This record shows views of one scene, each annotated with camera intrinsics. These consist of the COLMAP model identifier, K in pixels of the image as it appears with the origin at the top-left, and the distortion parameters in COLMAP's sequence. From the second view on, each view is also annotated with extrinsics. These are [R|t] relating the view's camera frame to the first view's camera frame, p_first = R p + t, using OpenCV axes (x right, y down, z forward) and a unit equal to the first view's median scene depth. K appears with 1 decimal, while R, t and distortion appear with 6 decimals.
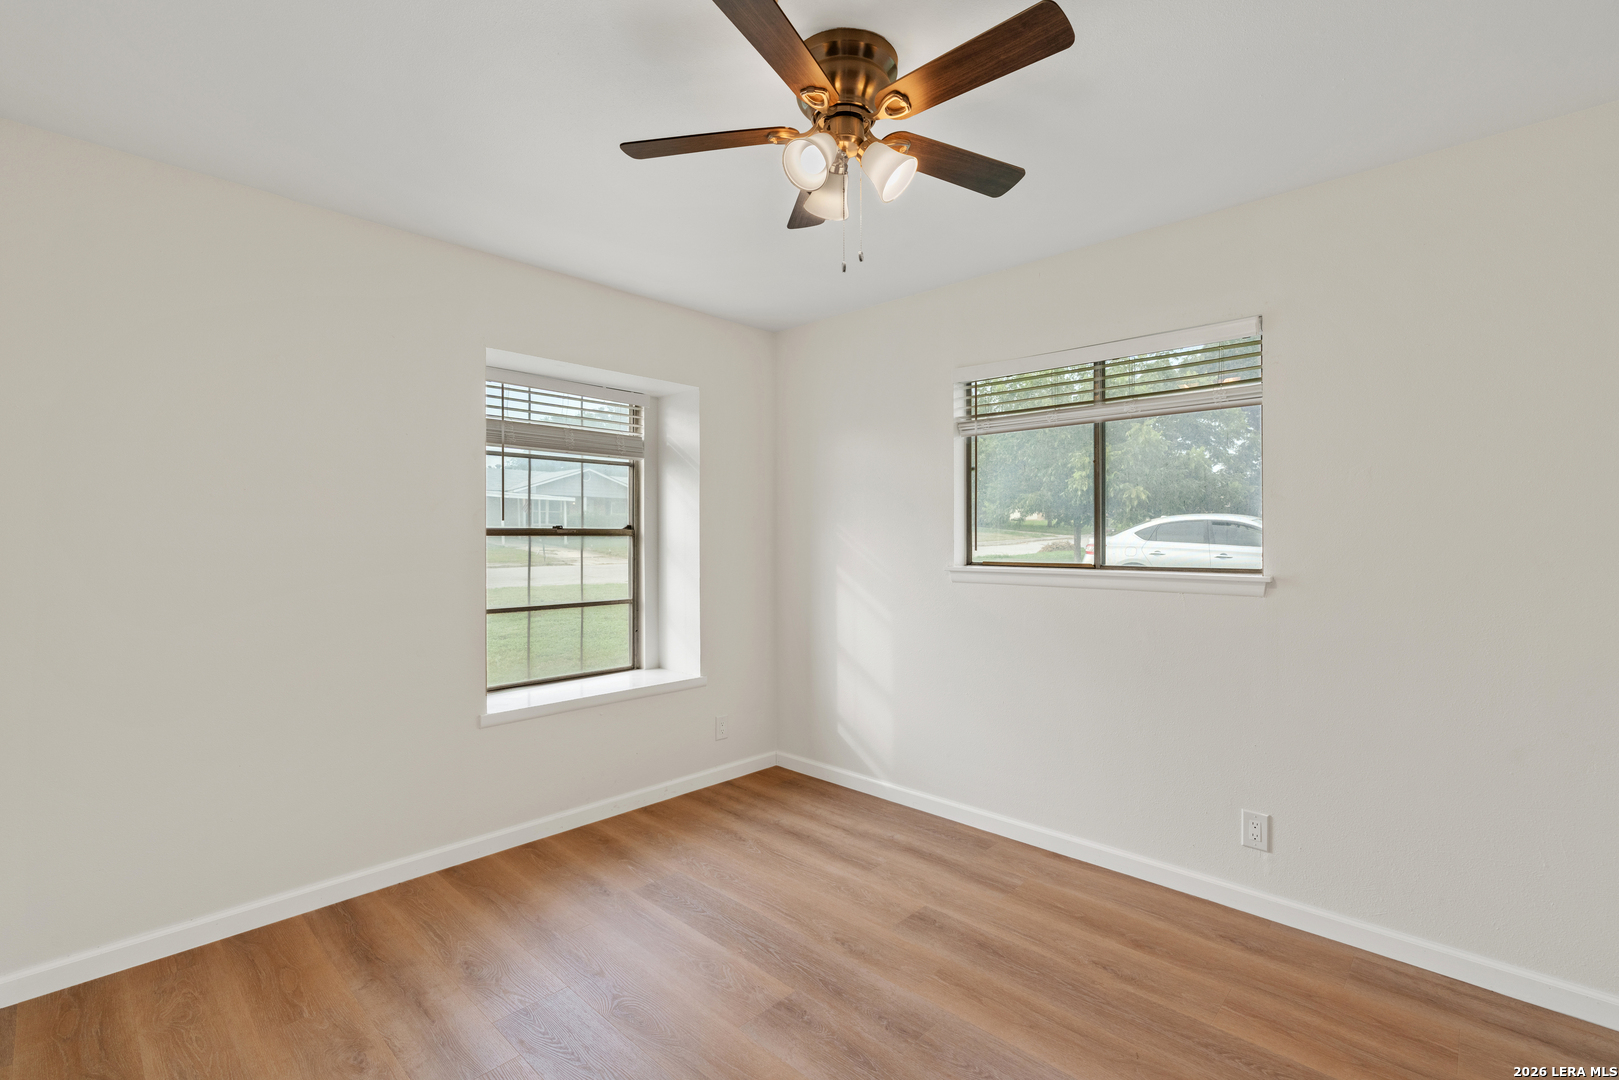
lens RADIAL K [[725.7, 0, 800.6], [0, 725.7, 534.2], [0, 0, 1]] dist [-0.017471, 0.008578]
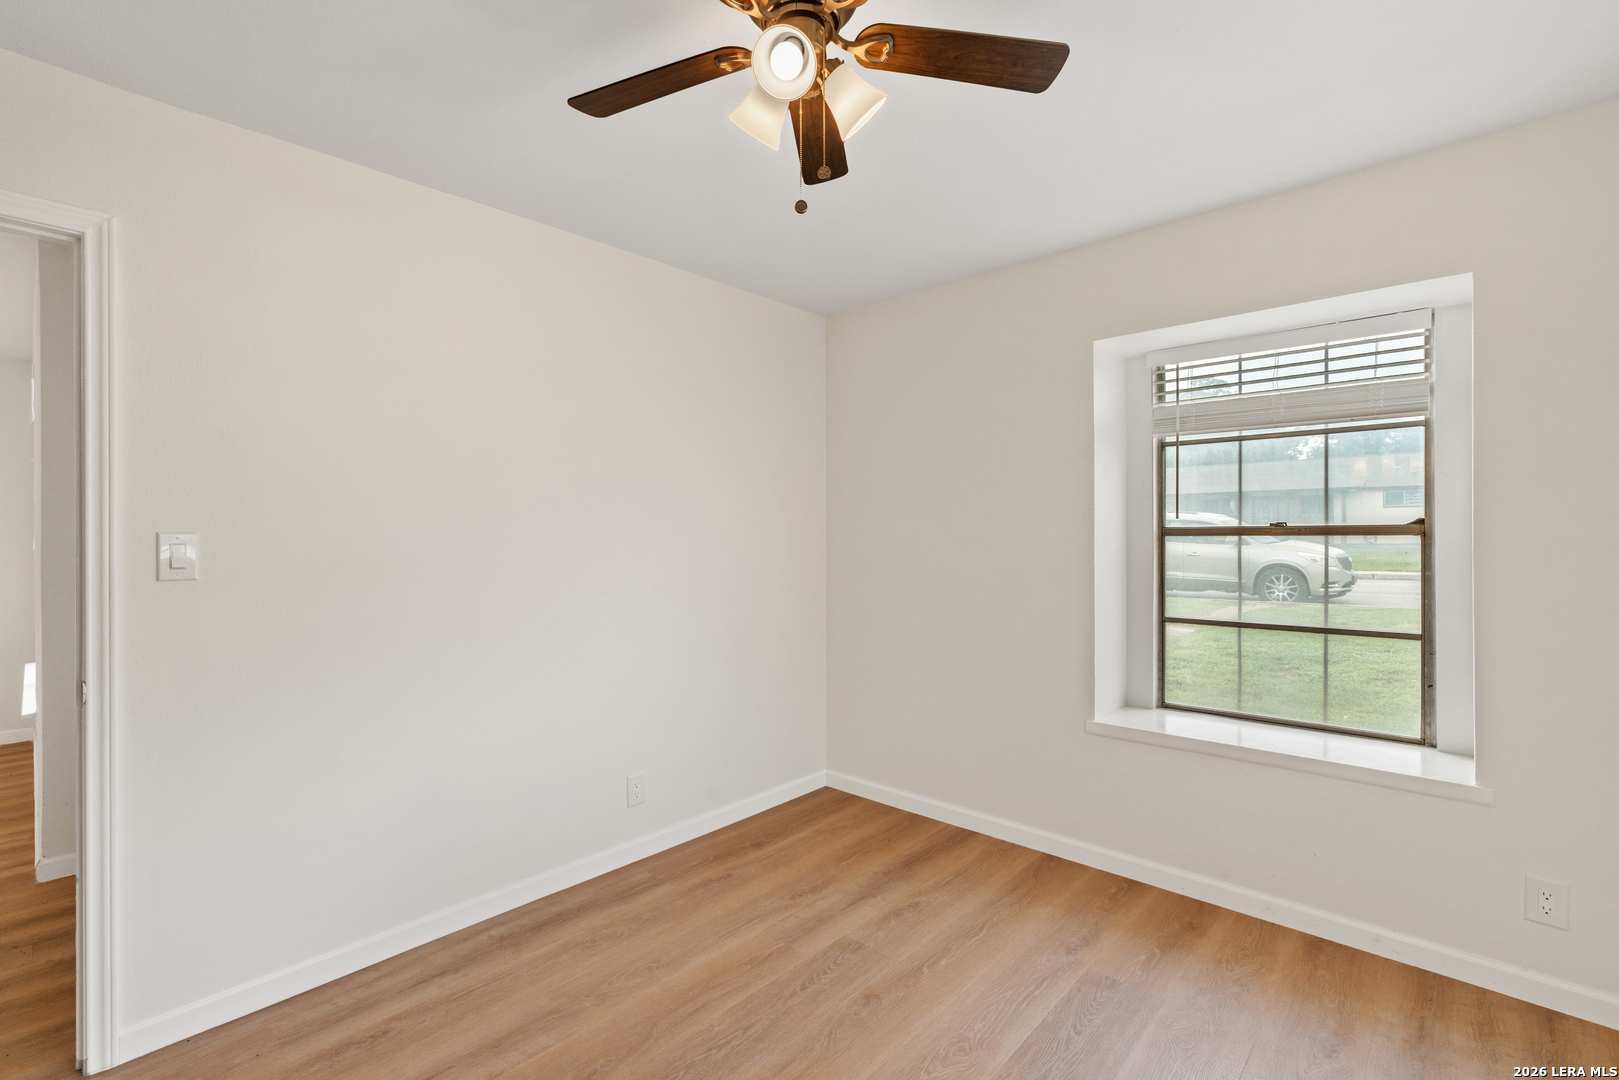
lens RADIAL K [[725.7, 0, 800.6], [0, 725.7, 534.2], [0, 0, 1]] dist [-0.017471, 0.008578]
pose [[0.018909, -0.000798, -0.999821, 0.498419], [0.004048, 0.999992, -0.000722, -0.000580], [0.999813, -0.004034, 0.018912, 0.565668]]
